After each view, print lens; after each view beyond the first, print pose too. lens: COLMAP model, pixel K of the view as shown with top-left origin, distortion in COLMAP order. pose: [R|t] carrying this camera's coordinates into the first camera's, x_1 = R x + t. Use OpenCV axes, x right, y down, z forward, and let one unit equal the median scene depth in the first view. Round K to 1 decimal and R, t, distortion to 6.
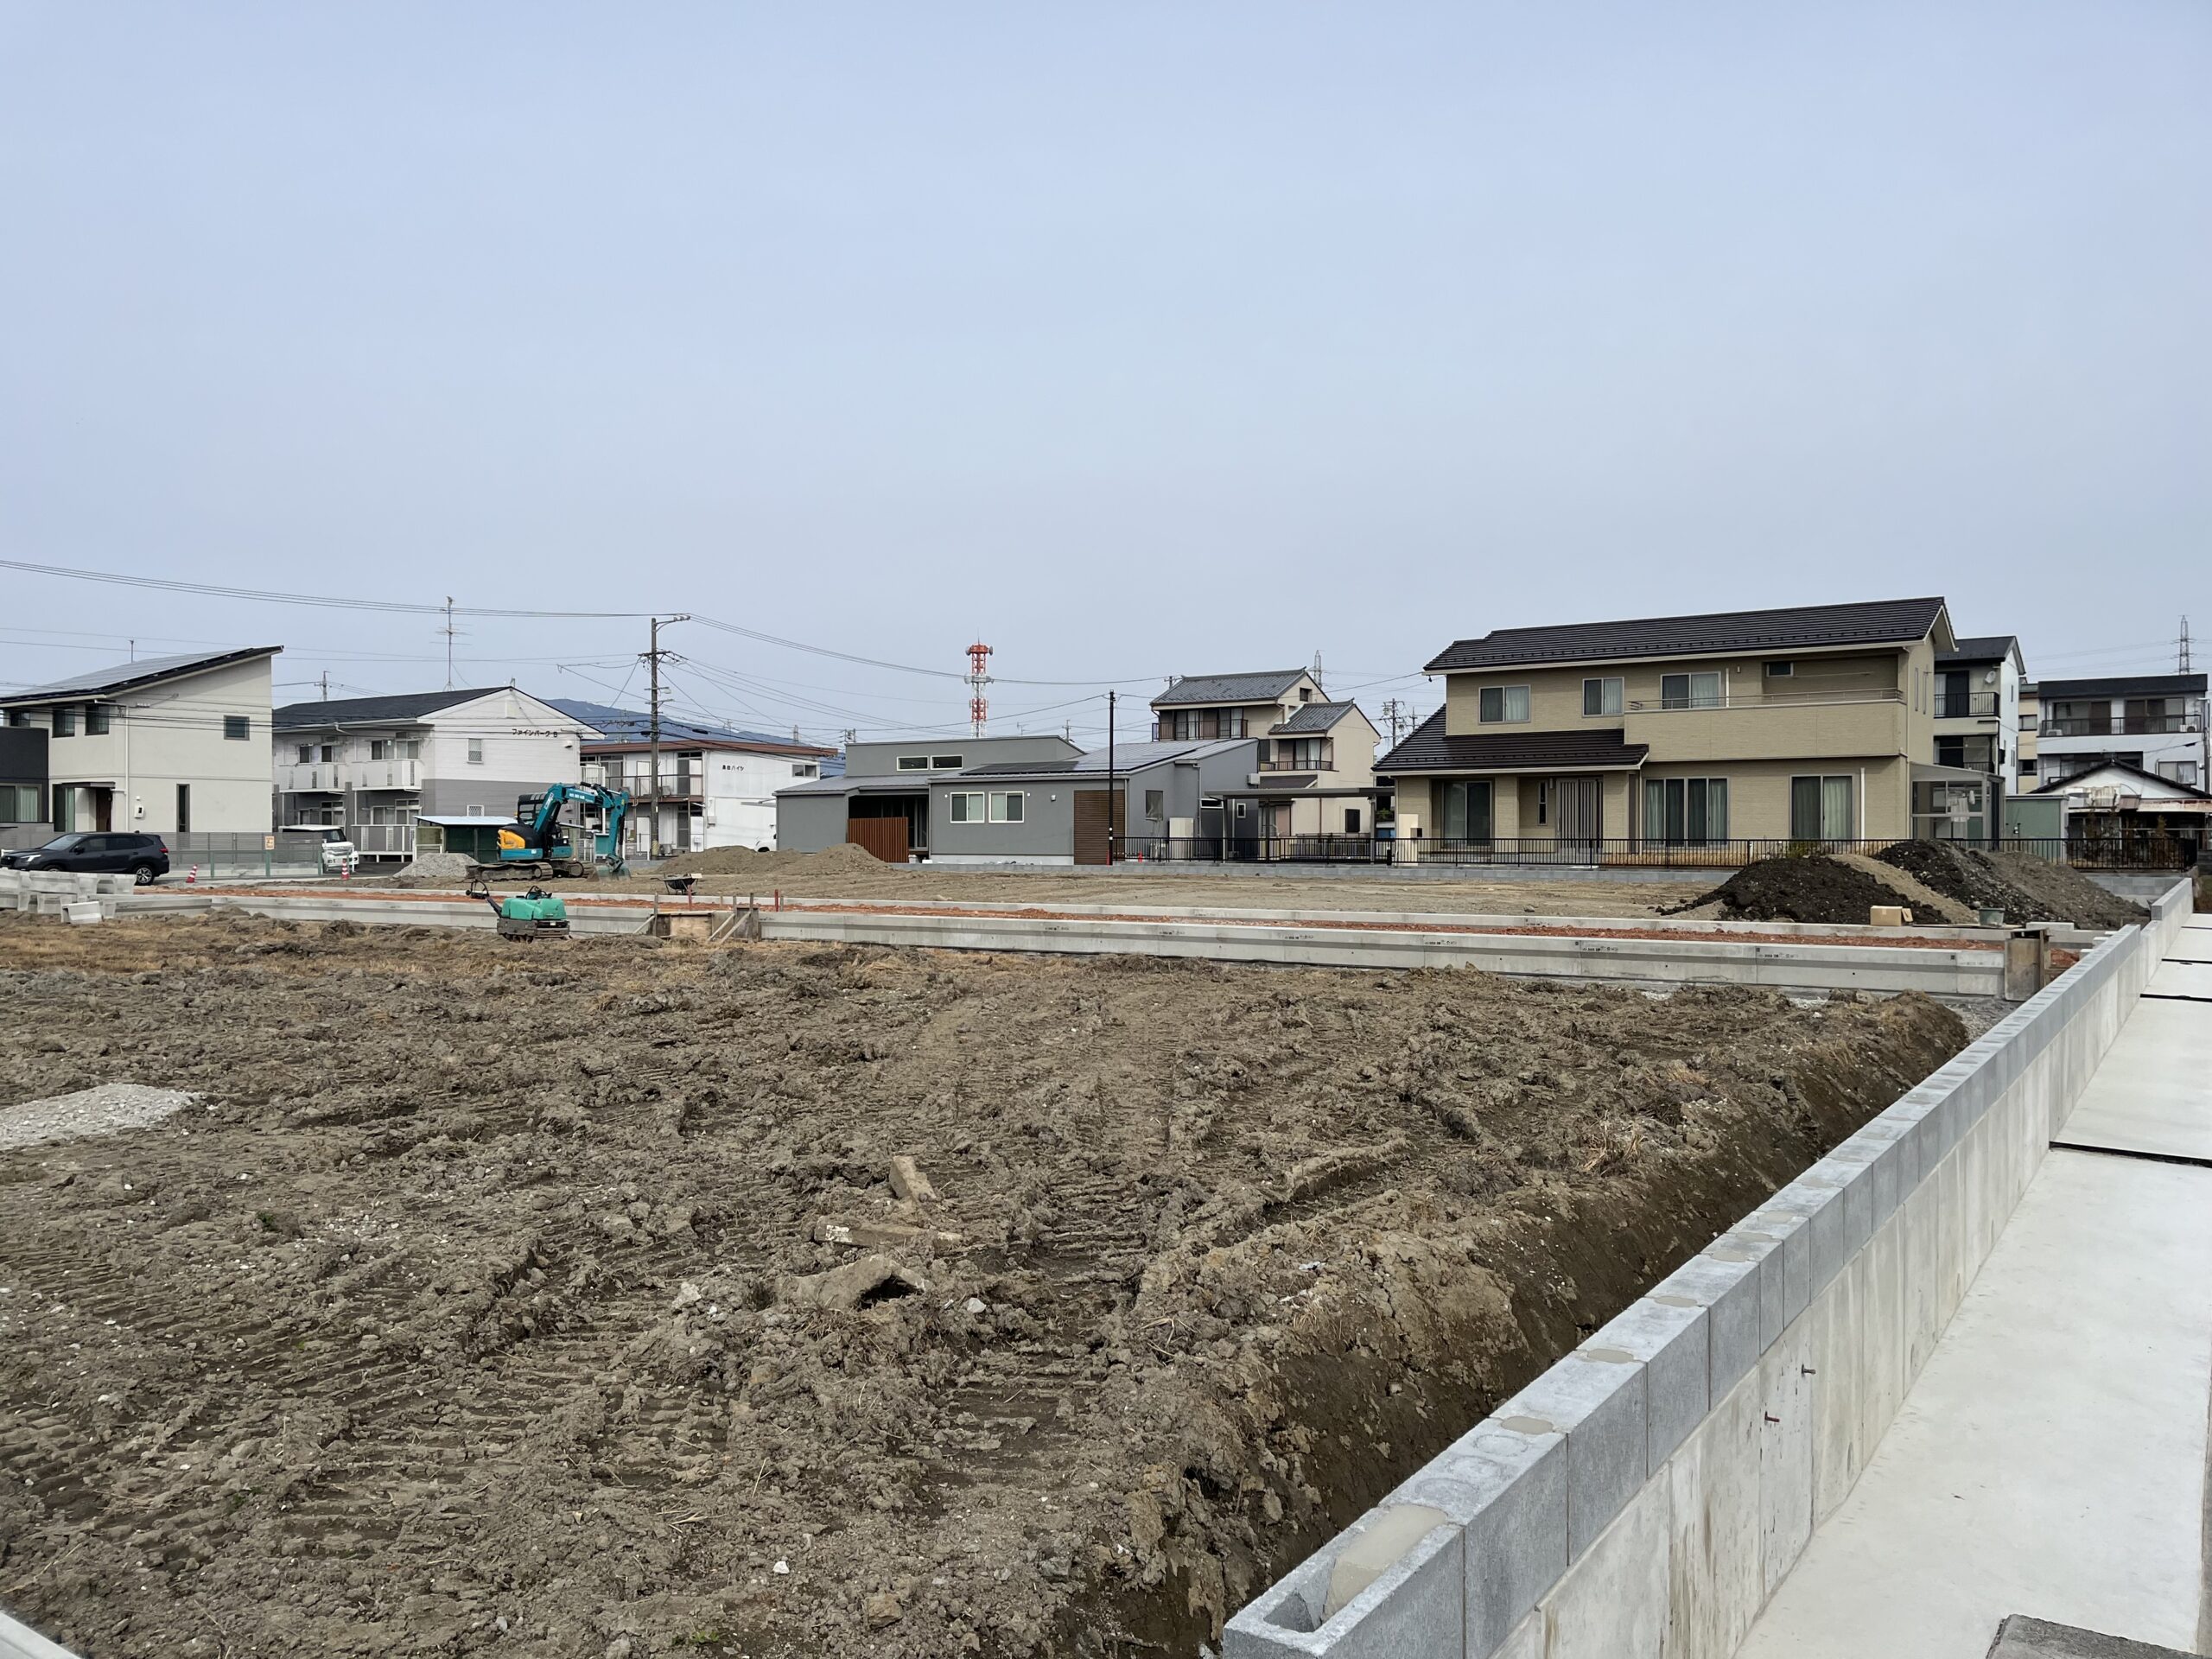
lens RADIAL K [[1667.2, 0, 1087.1], [0, 1667.2, 850.0], [0, 0, 1]] dist [0.080214, -0.104262]
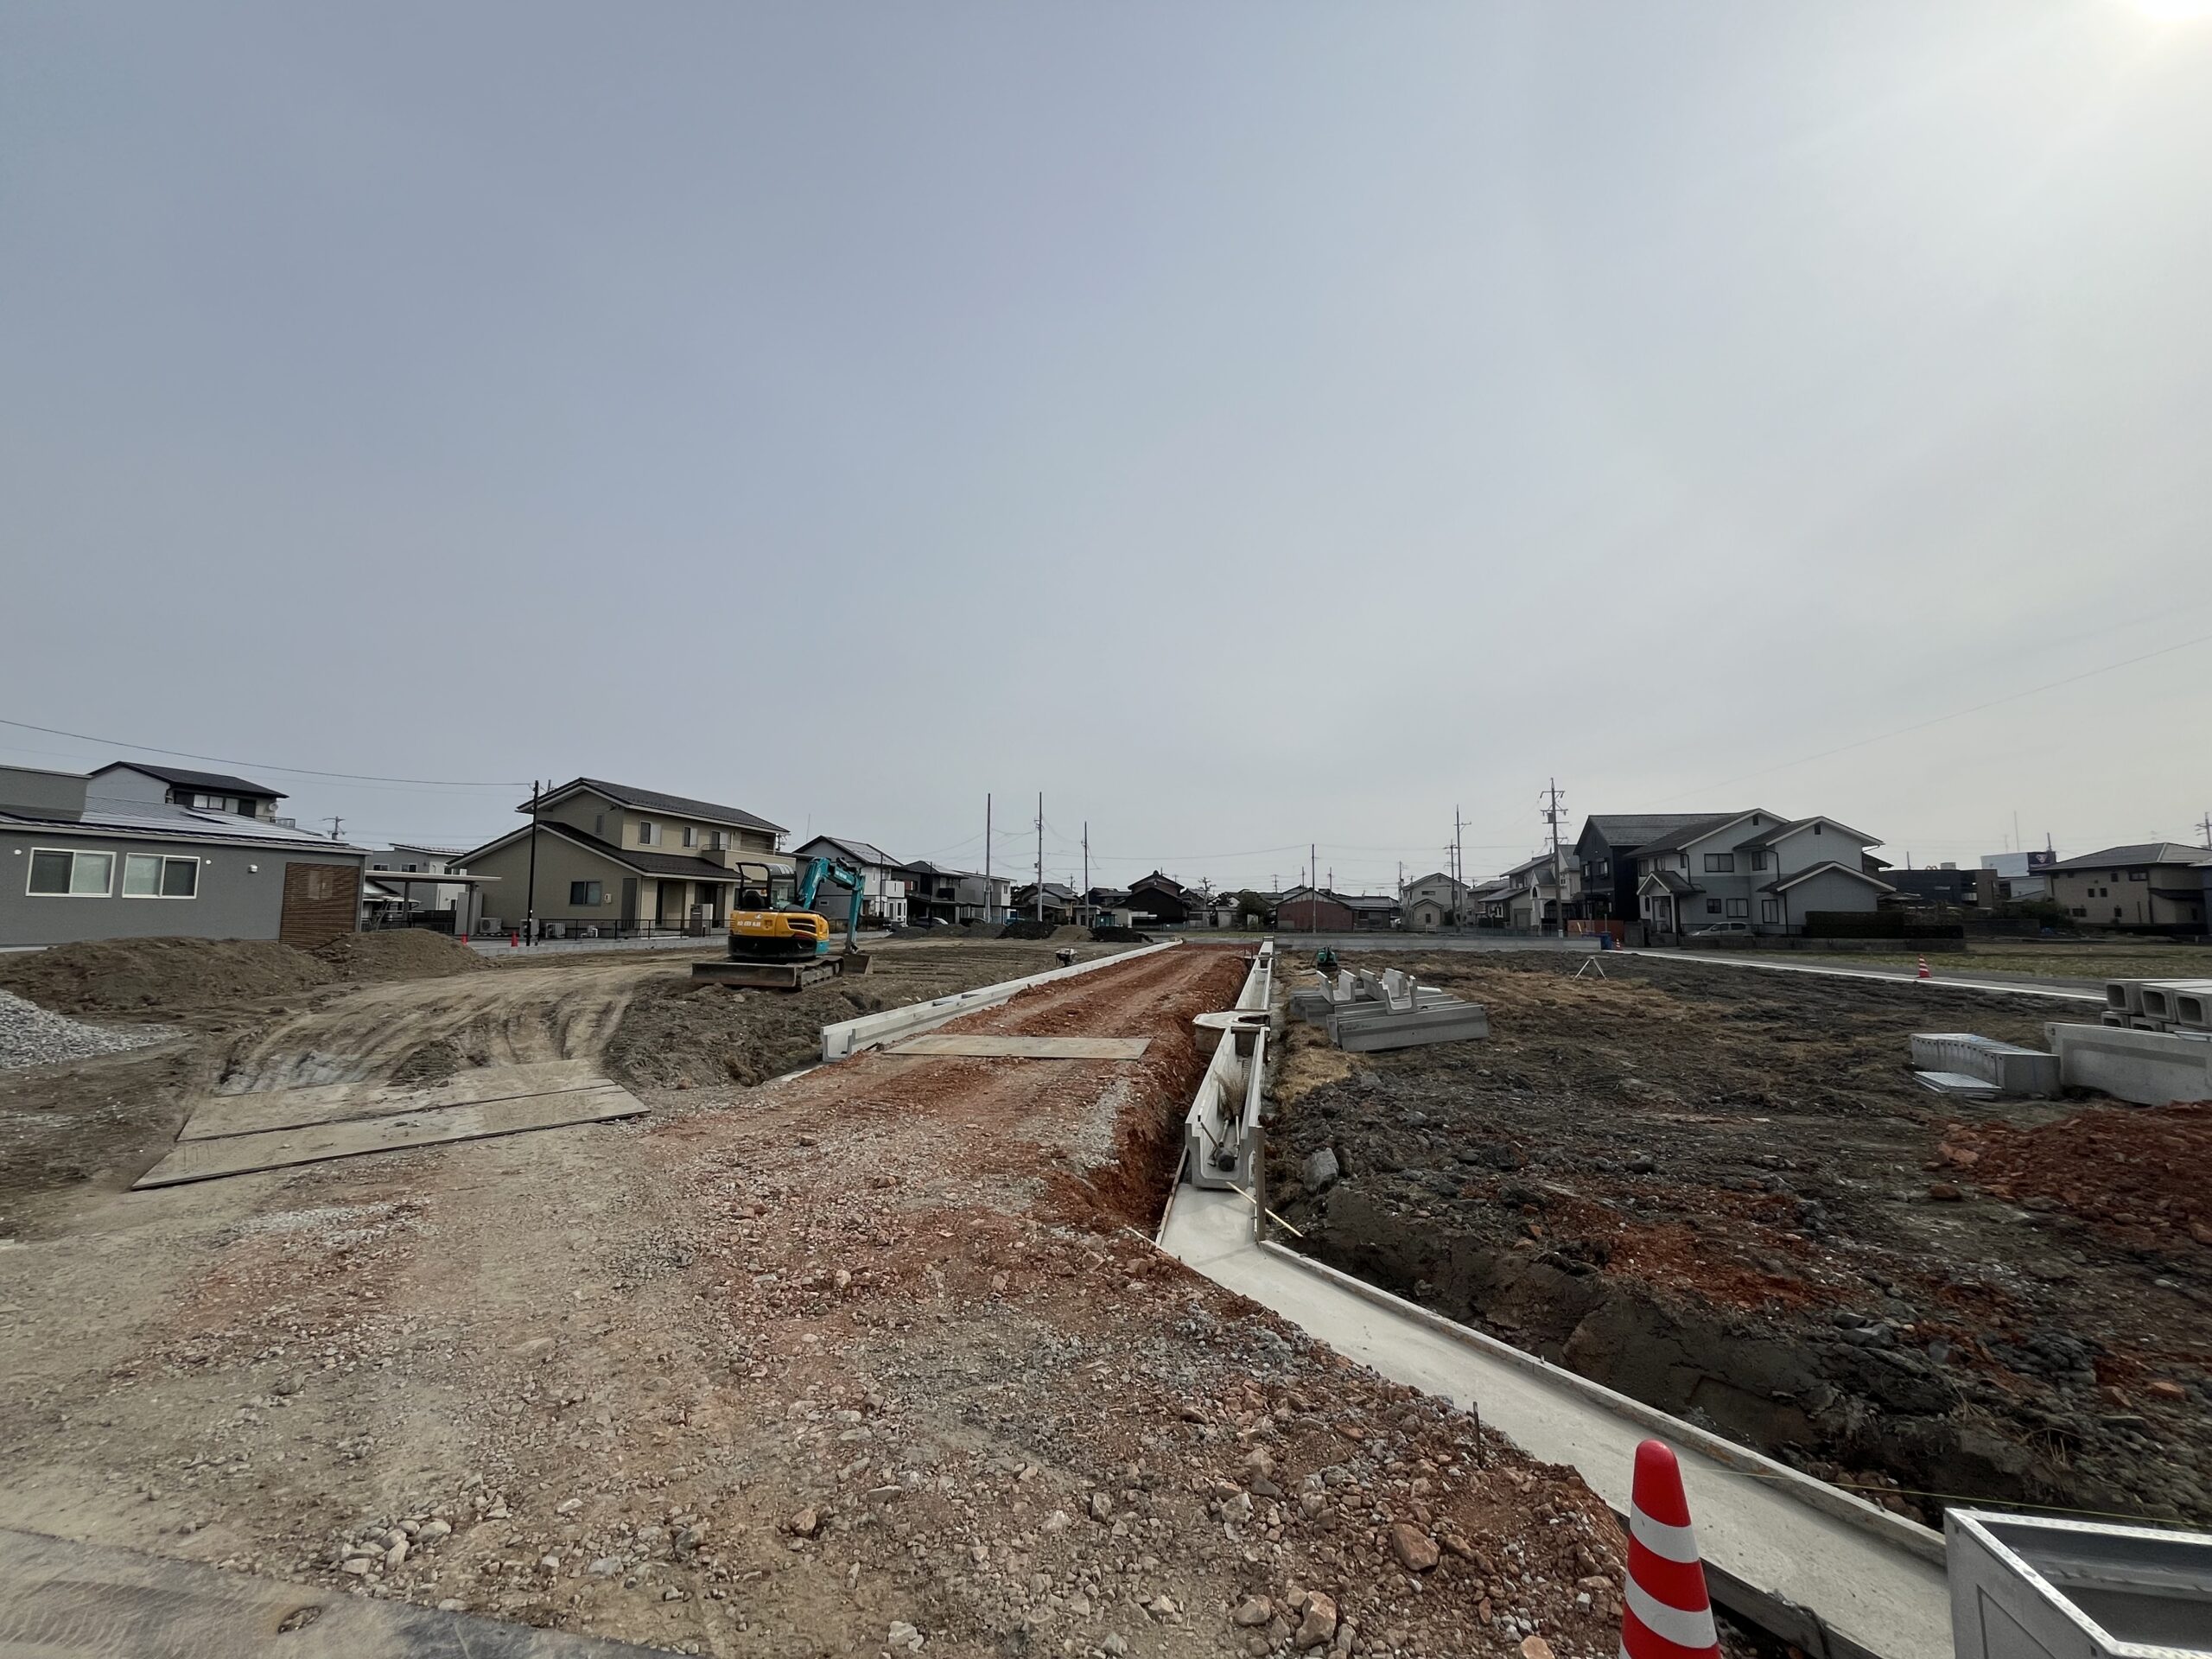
lens RADIAL K [[890.6, 0, 1101.5], [0, 890.6, 819.0], [0, 0, 1]] dist [-0.001121, -0.000018]
pose [[-0.404575, 0.097943, 0.909245, -3.162601], [0.001074, 0.994298, -0.106628, -0.048316], [-0.914504, -0.042163, -0.402374, 4.363294]]
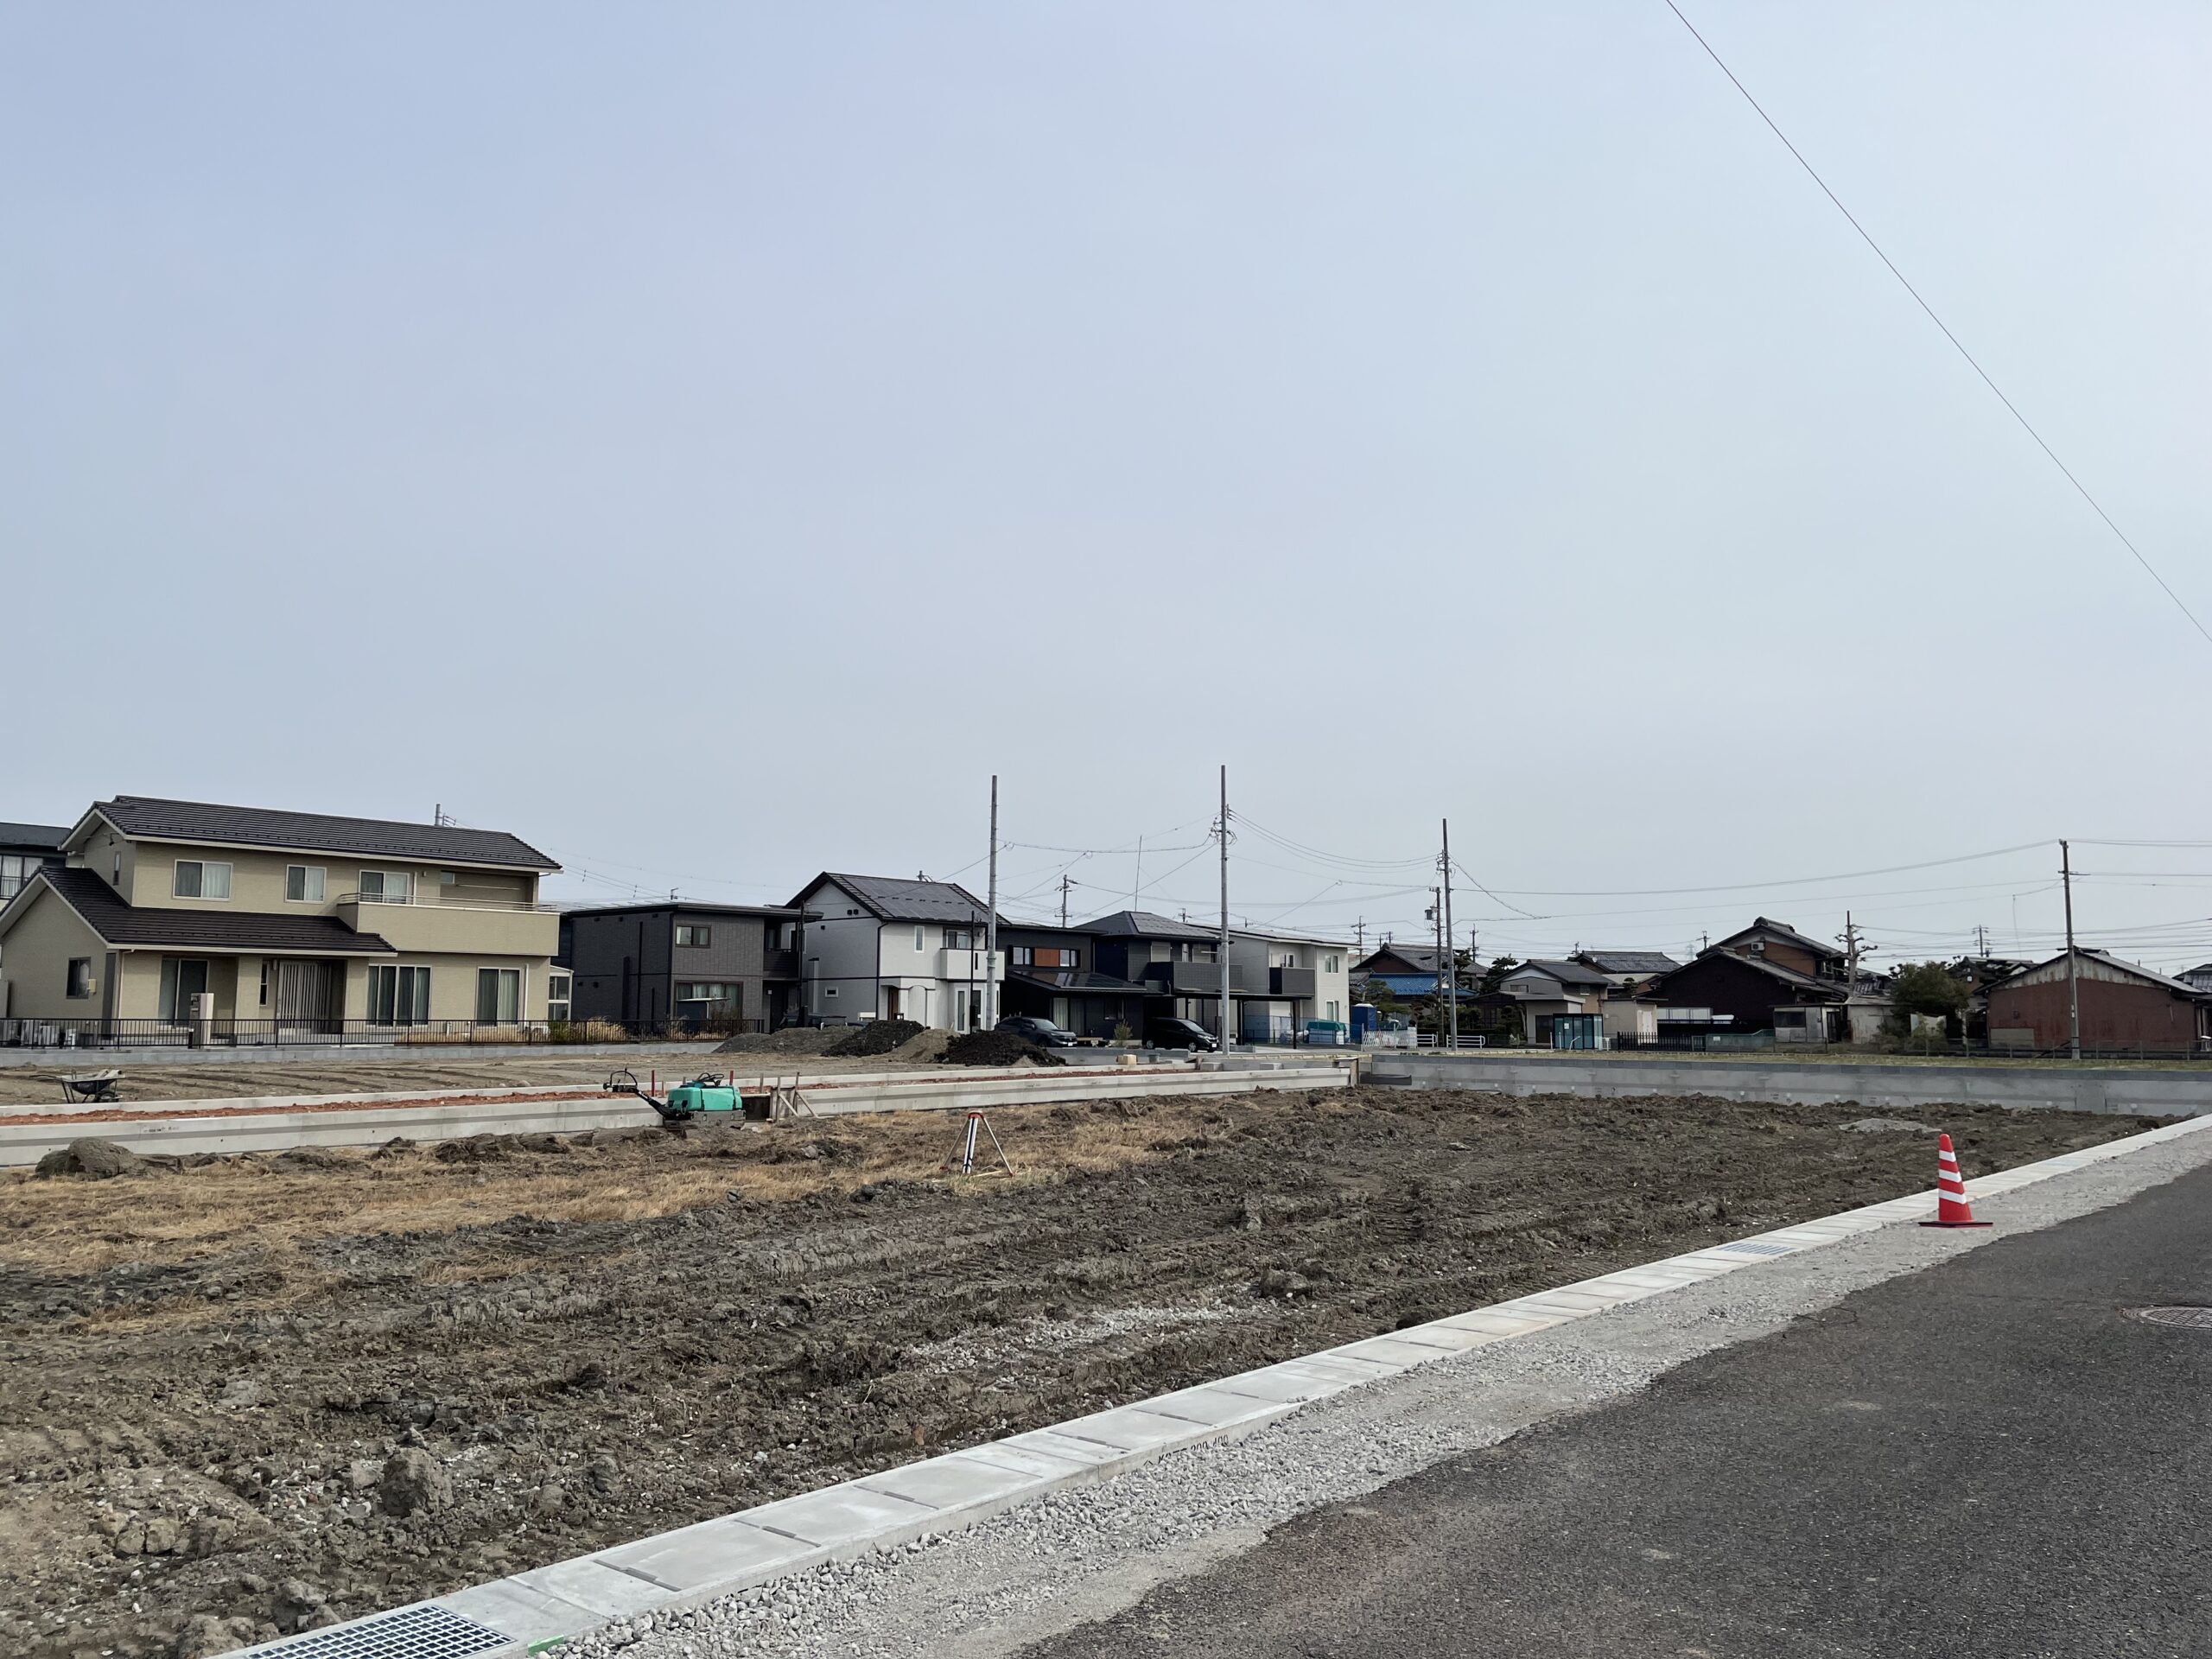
lens RADIAL K [[1667.2, 0, 1098.1], [0, 1667.2, 837.6], [0, 0, 1]] dist [0.080214, -0.104262]
pose [[0.084802, 0.108351, 0.990489, -3.116462], [0.003240, 0.994035, -0.109016, -0.013172], [-0.996393, 0.012454, 0.083945, 1.845758]]
